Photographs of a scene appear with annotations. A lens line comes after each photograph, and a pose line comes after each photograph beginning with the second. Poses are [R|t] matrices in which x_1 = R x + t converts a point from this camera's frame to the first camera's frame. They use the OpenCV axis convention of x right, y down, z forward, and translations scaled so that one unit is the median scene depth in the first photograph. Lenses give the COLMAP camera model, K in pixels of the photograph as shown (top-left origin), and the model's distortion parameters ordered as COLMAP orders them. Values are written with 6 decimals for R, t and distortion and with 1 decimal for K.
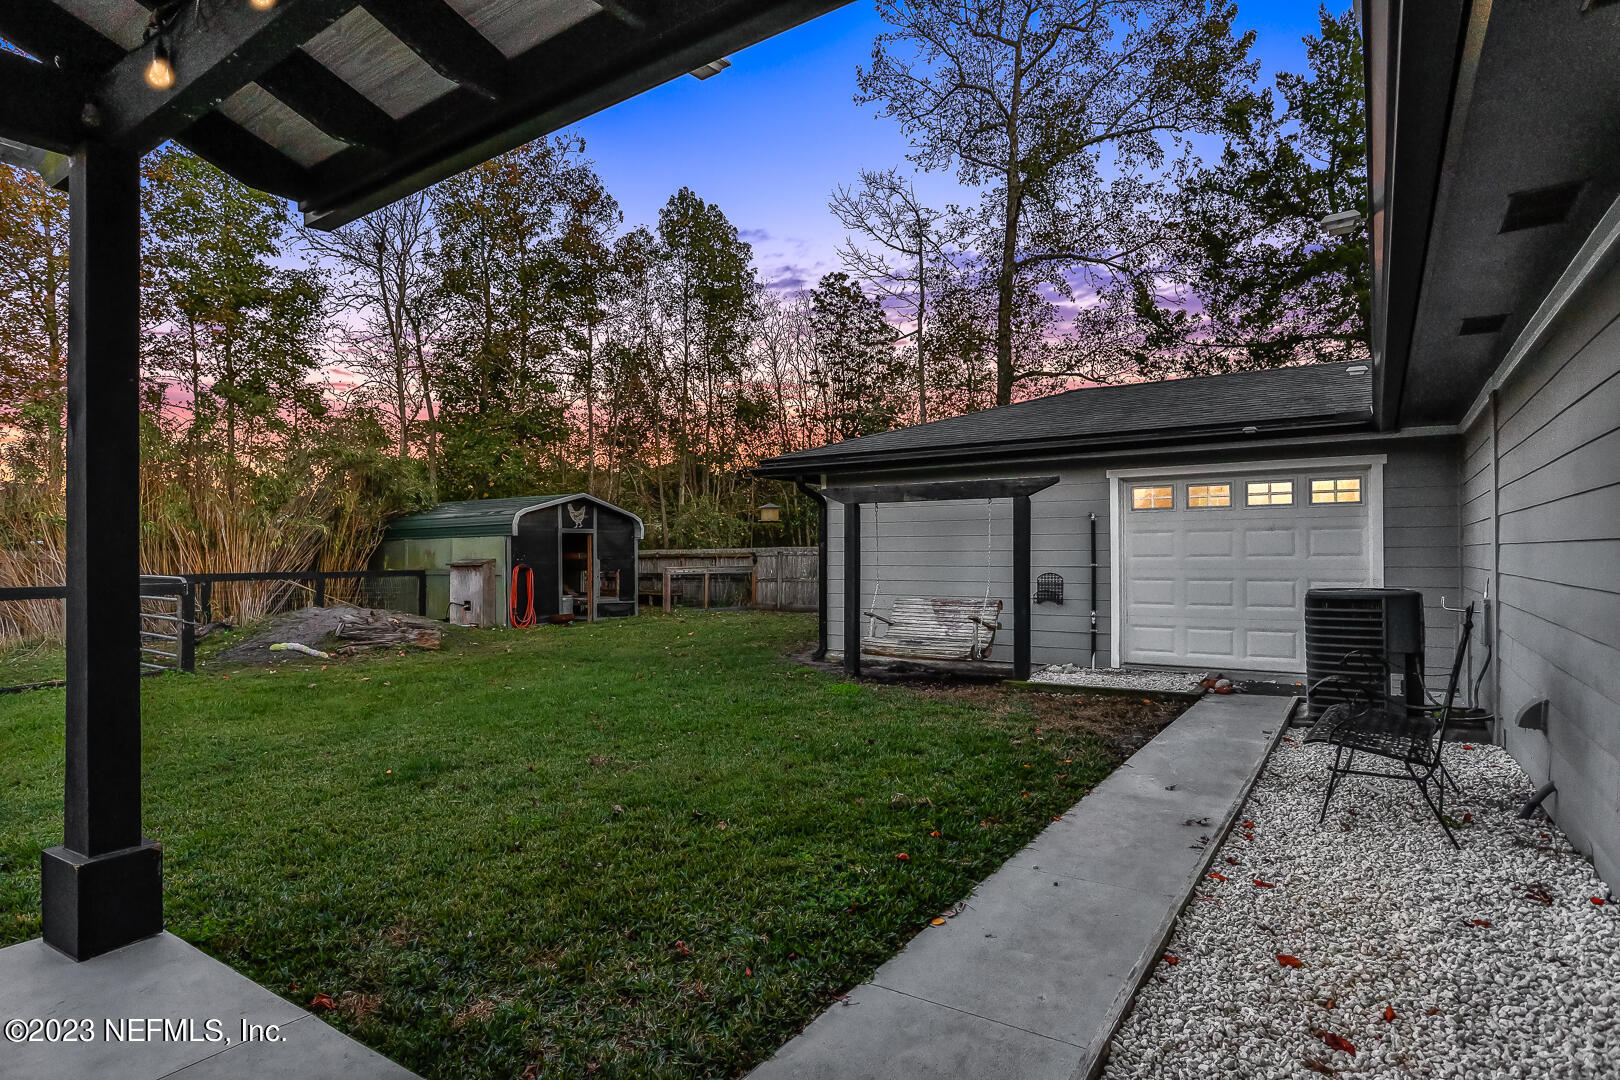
lens RADIAL K [[850.7, 0, 824.7], [0, 850.7, 536.7], [0, 0, 1]] dist [-0.017931, 0.008300]
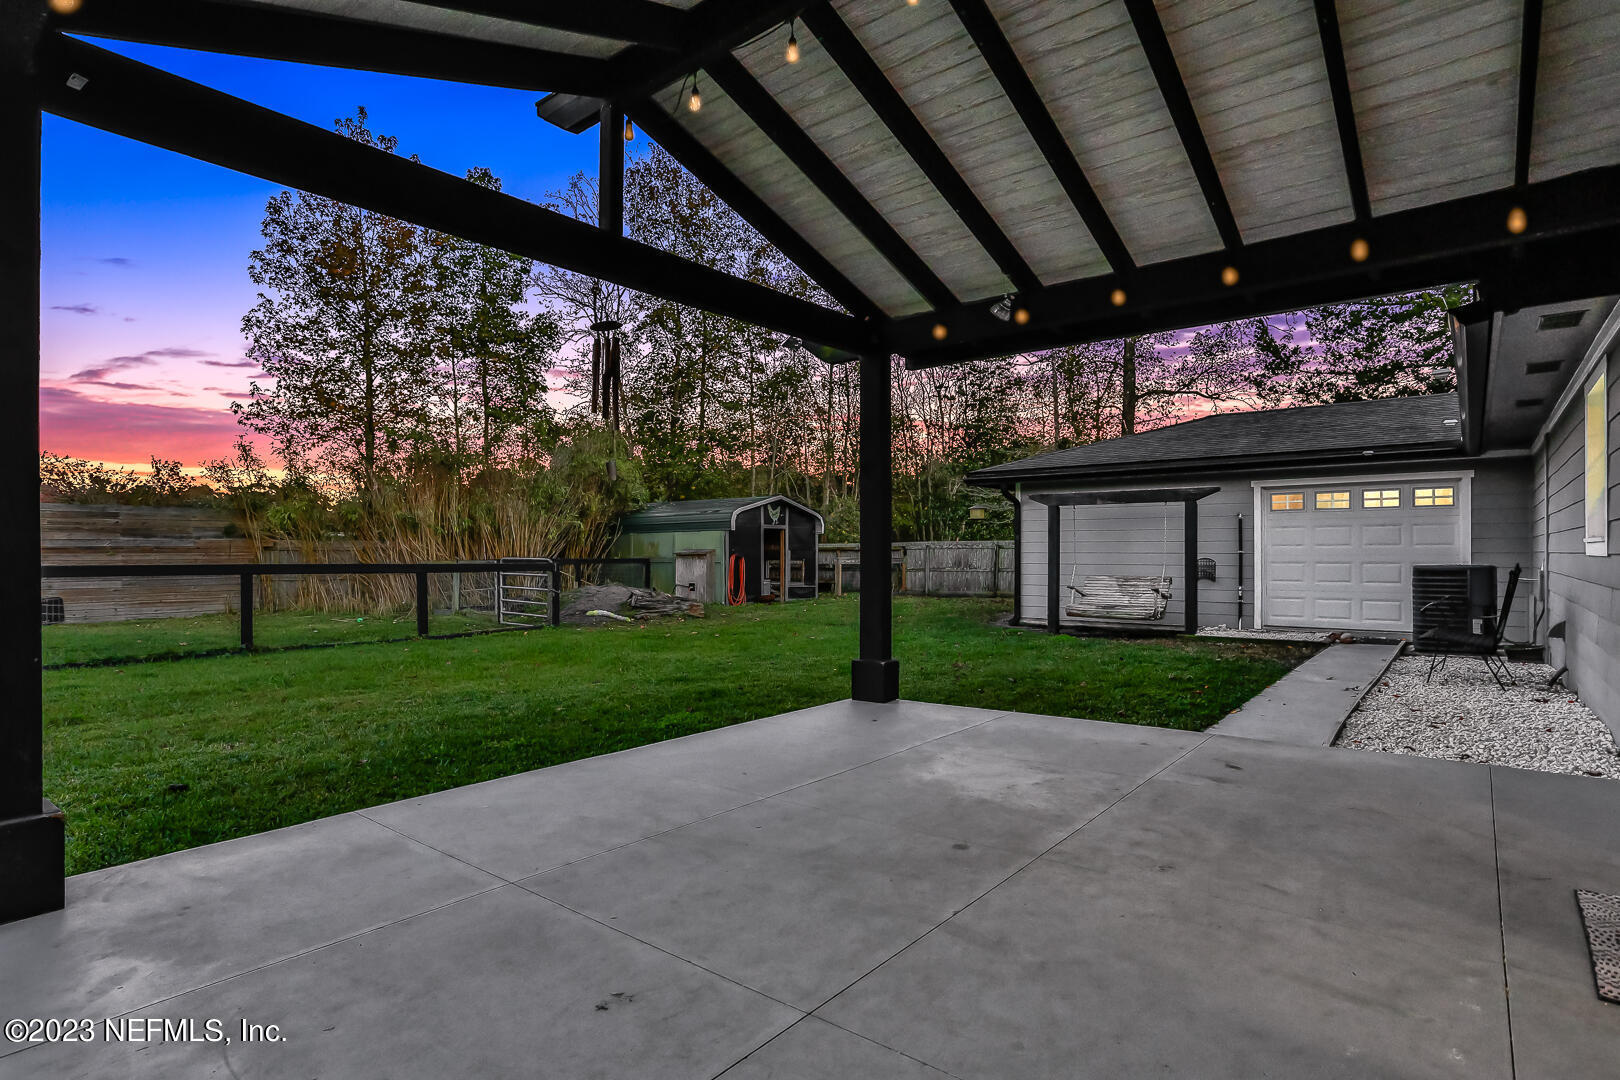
lens RADIAL K [[850.7, 0, 810.7], [0, 850.7, 541.0], [0, 0, 1]] dist [-0.017931, 0.008300]
pose [[0.996258, 0.003572, -0.086352, -0.219370], [-0.003010, 0.999973, 0.006629, 0.008348], [0.086374, -0.006344, 0.996243, -0.348661]]
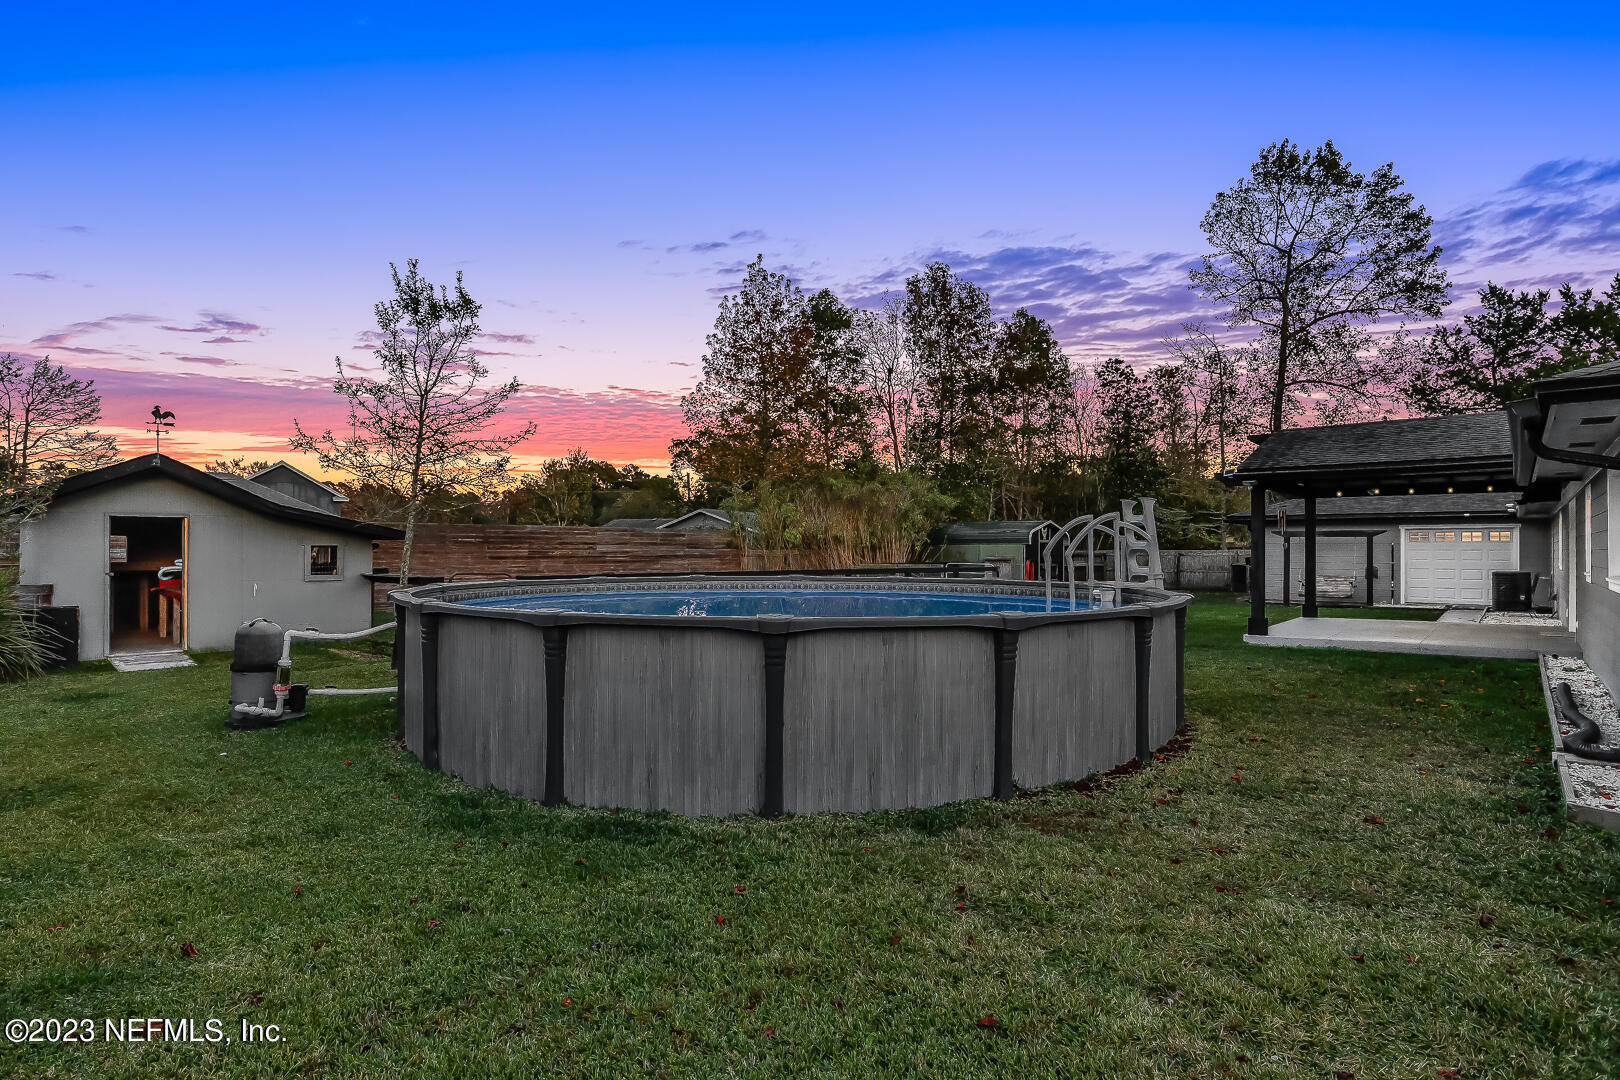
lens RADIAL K [[850.7, 0, 829.1], [0, 850.7, 540.4], [0, 0, 1]] dist [-0.017931, 0.008300]
pose [[0.994996, 0.009186, -0.099493, -0.964025], [-0.008280, 0.999920, 0.009513, -0.038311], [0.099573, -0.008642, 0.994993, -1.449603]]
